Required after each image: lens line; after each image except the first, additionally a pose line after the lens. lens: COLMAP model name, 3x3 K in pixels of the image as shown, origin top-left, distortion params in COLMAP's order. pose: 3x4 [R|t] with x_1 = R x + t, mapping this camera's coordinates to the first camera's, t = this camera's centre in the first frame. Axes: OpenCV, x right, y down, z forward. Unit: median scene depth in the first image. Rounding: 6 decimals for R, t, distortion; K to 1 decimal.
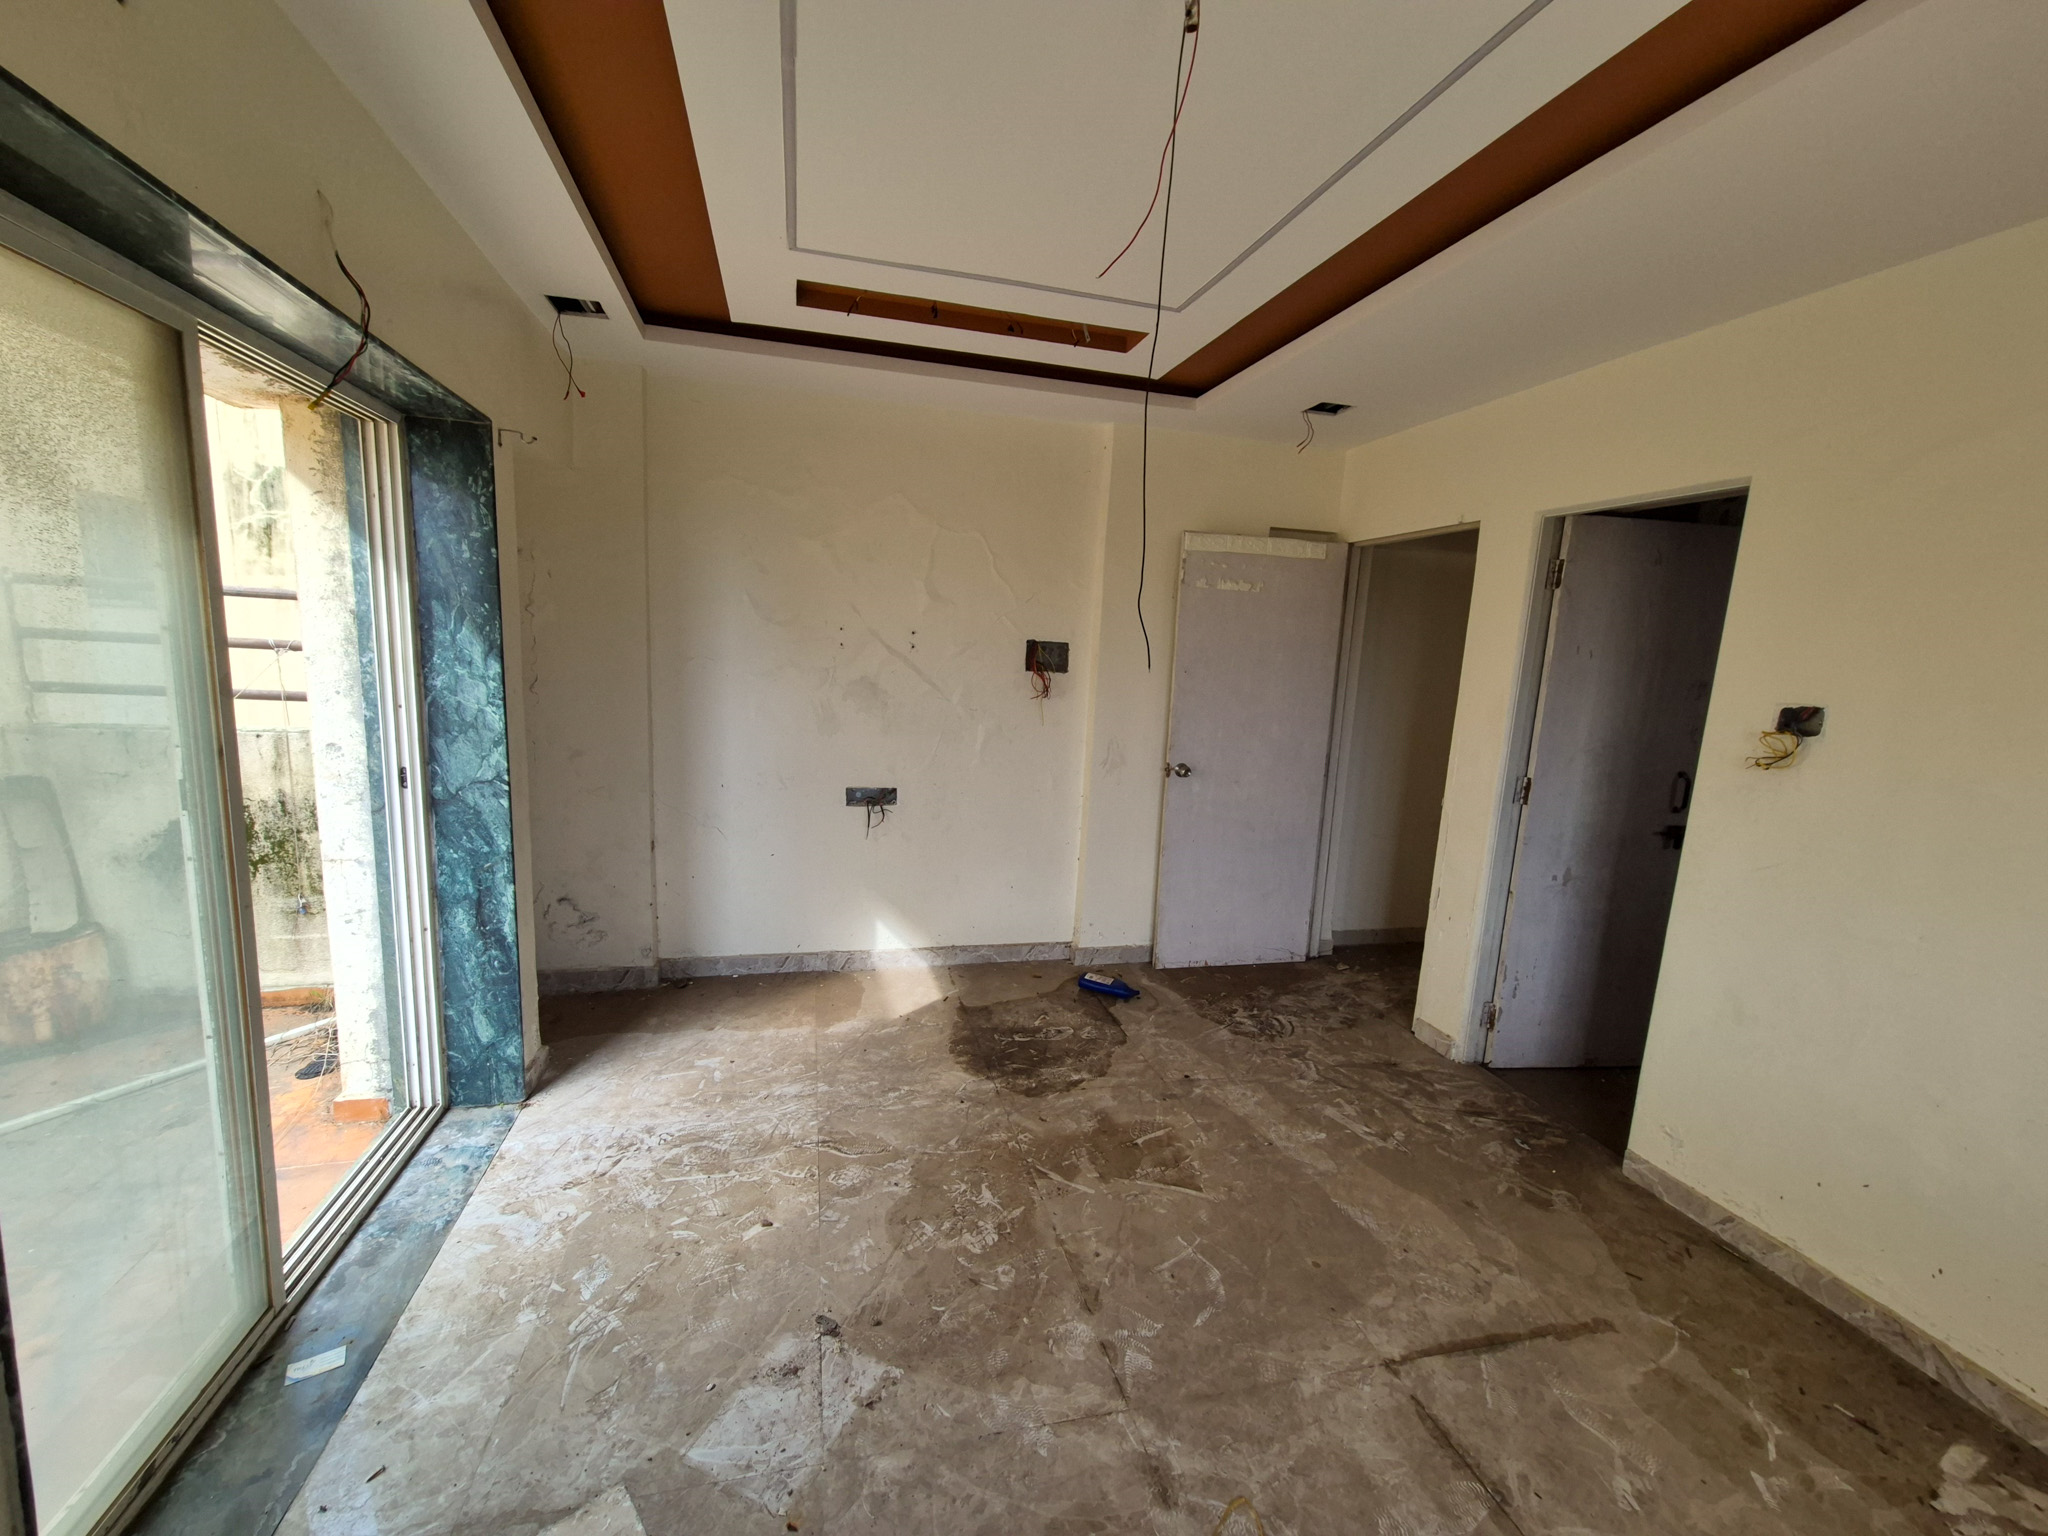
lens RADIAL K [[830.6, 0, 1013.3], [0, 830.6, 775.4], [0, 0, 1]] dist [-0.002327, 0.000110]
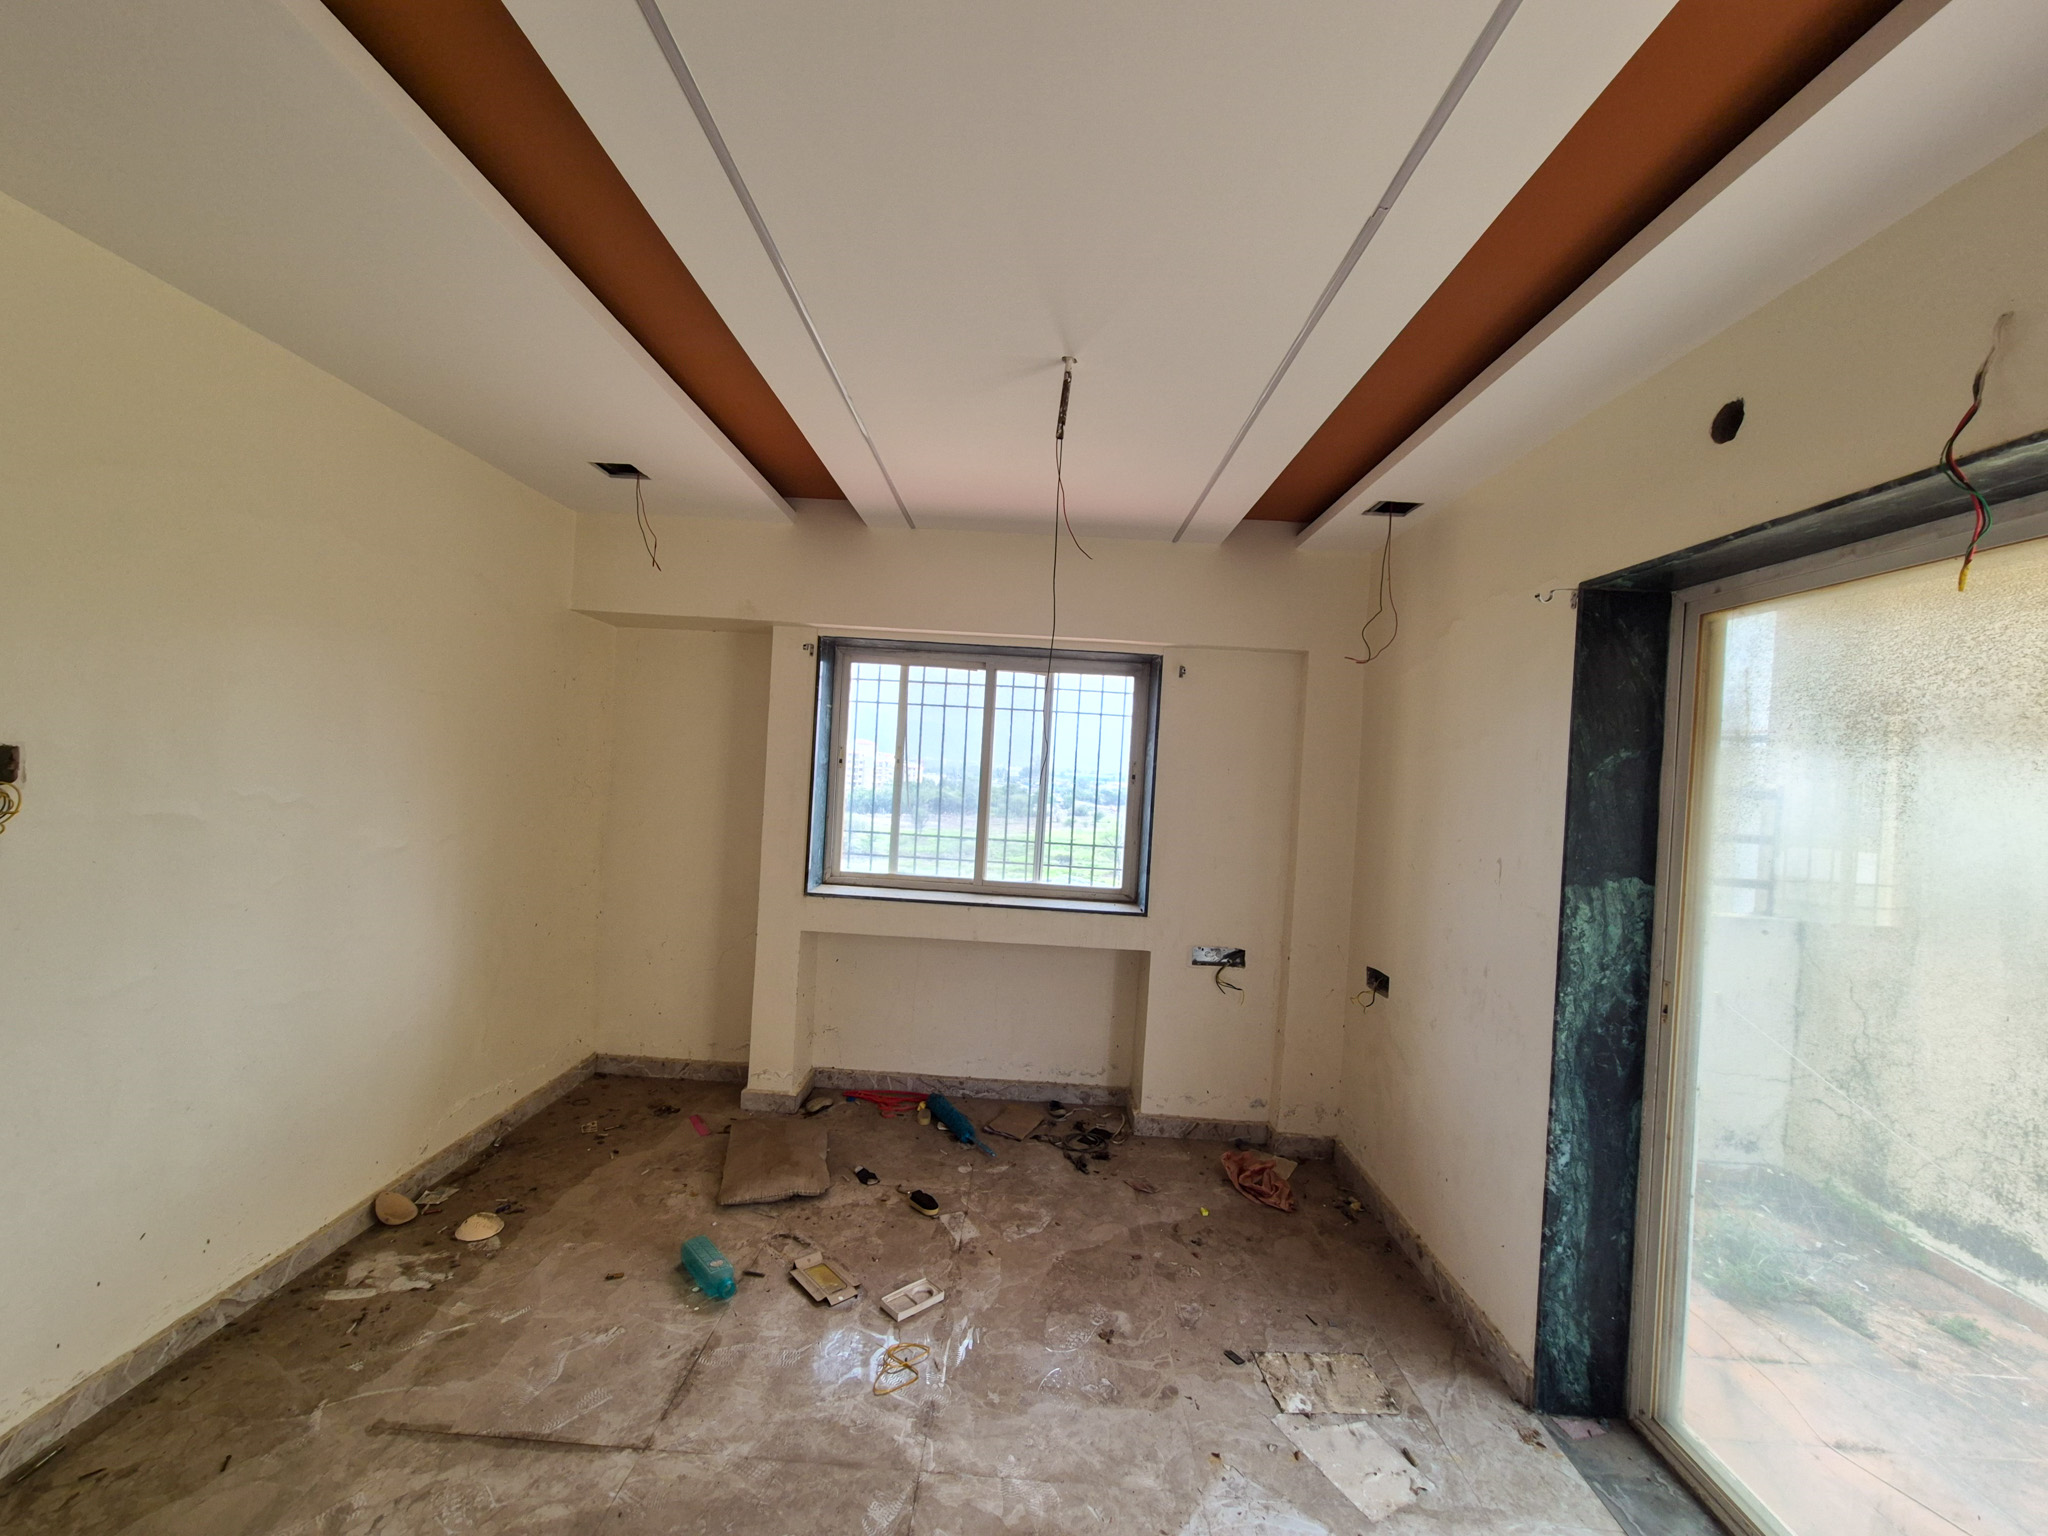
lens RADIAL K [[830.6, 0, 1010.9], [0, 830.6, 772.1], [0, 0, 1]] dist [-0.002327, 0.000110]
pose [[-0.956390, -0.106270, 0.272075, -0.166305], [-0.060679, 0.983432, 0.170821, -0.308814], [-0.285721, 0.146862, -0.946993, 1.836171]]
